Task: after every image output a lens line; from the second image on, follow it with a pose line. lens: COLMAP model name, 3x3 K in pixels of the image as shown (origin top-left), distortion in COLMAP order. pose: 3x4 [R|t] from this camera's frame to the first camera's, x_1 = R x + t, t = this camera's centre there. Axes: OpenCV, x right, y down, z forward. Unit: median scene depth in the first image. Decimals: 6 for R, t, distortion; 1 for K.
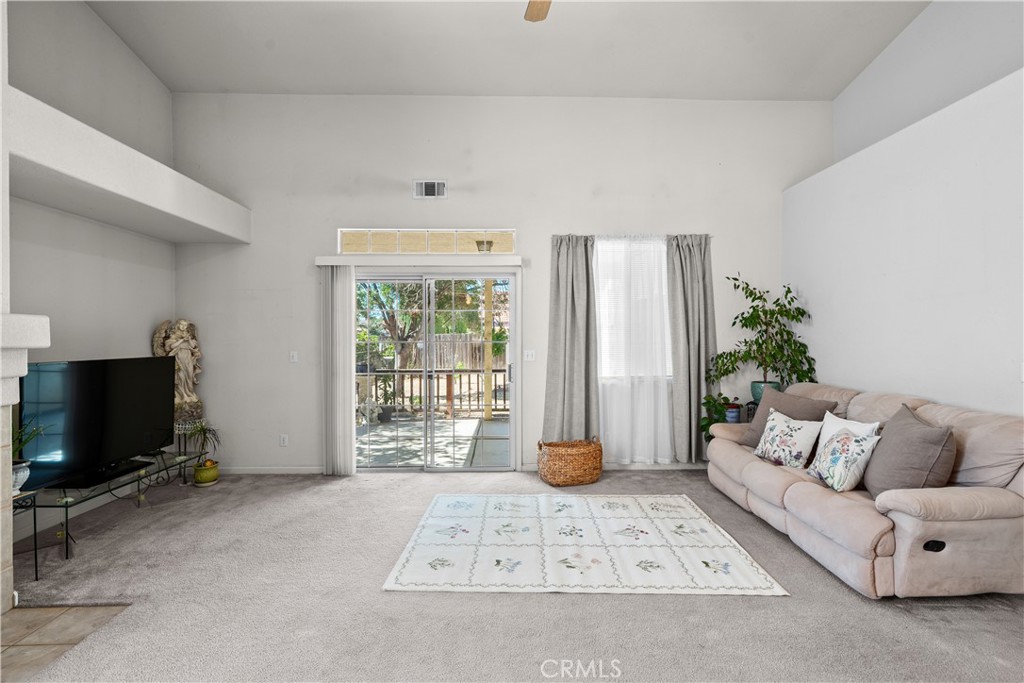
lens RADIAL K [[463.3, 0, 513.1], [0, 463.3, 342.2], [0, 0, 1]] dist [-0.005761, -0.000069]
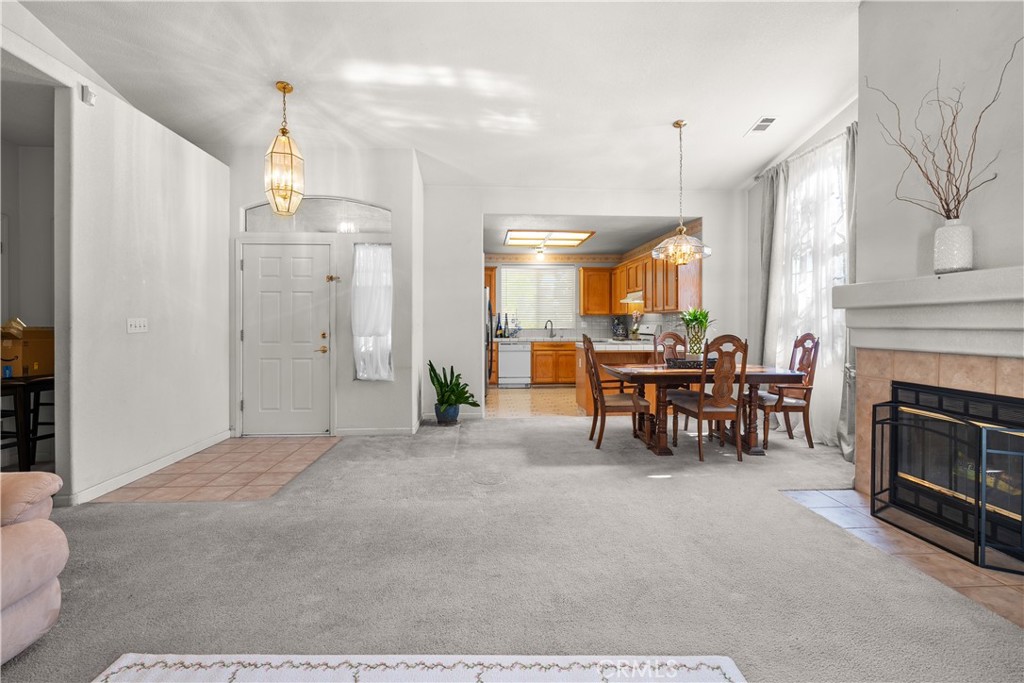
lens RADIAL K [[463.4, 0, 510.2], [0, 463.4, 324.2], [0, 0, 1]] dist [-0.003227, 0.000392]
pose [[-0.999581, -0.000112, -0.028929, 0.027243], [-0.000379, 0.999957, 0.009227, 0.029498], [0.028927, 0.009234, -0.999539, 0.946925]]
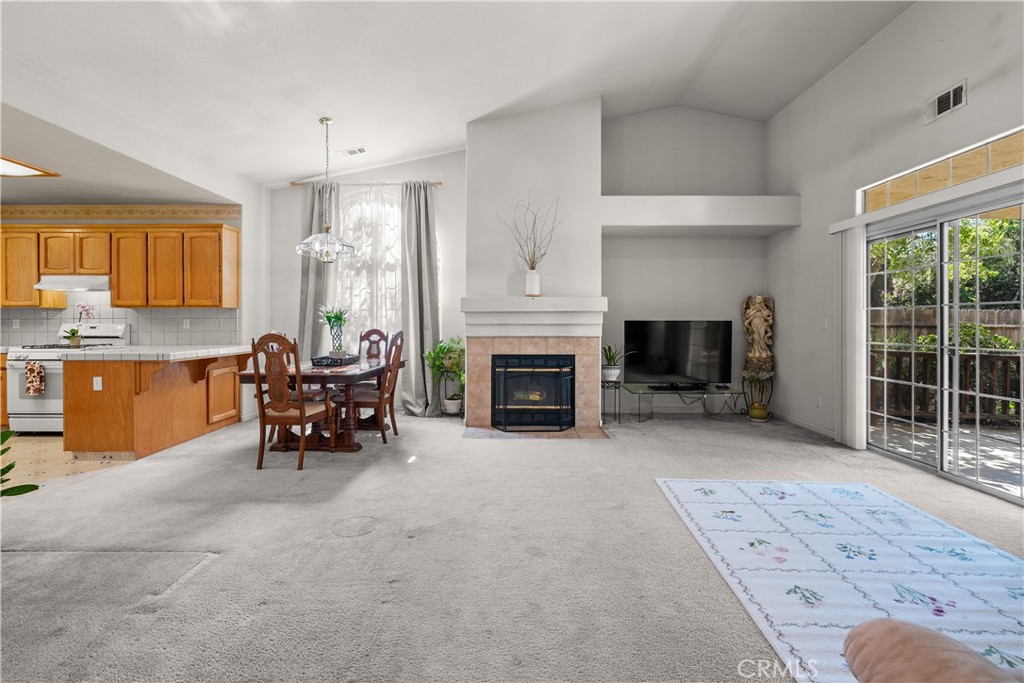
lens RADIAL K [[463.4, 0, 510.2], [0, 463.4, 324.2], [0, 0, 1]] dist [-0.003227, 0.000392]
pose [[-0.043087, 0.004053, -0.999063, 0.653157], [-0.007796, 0.999960, 0.004393, 0.035676], [0.999041, 0.007978, -0.043053, 0.354451]]
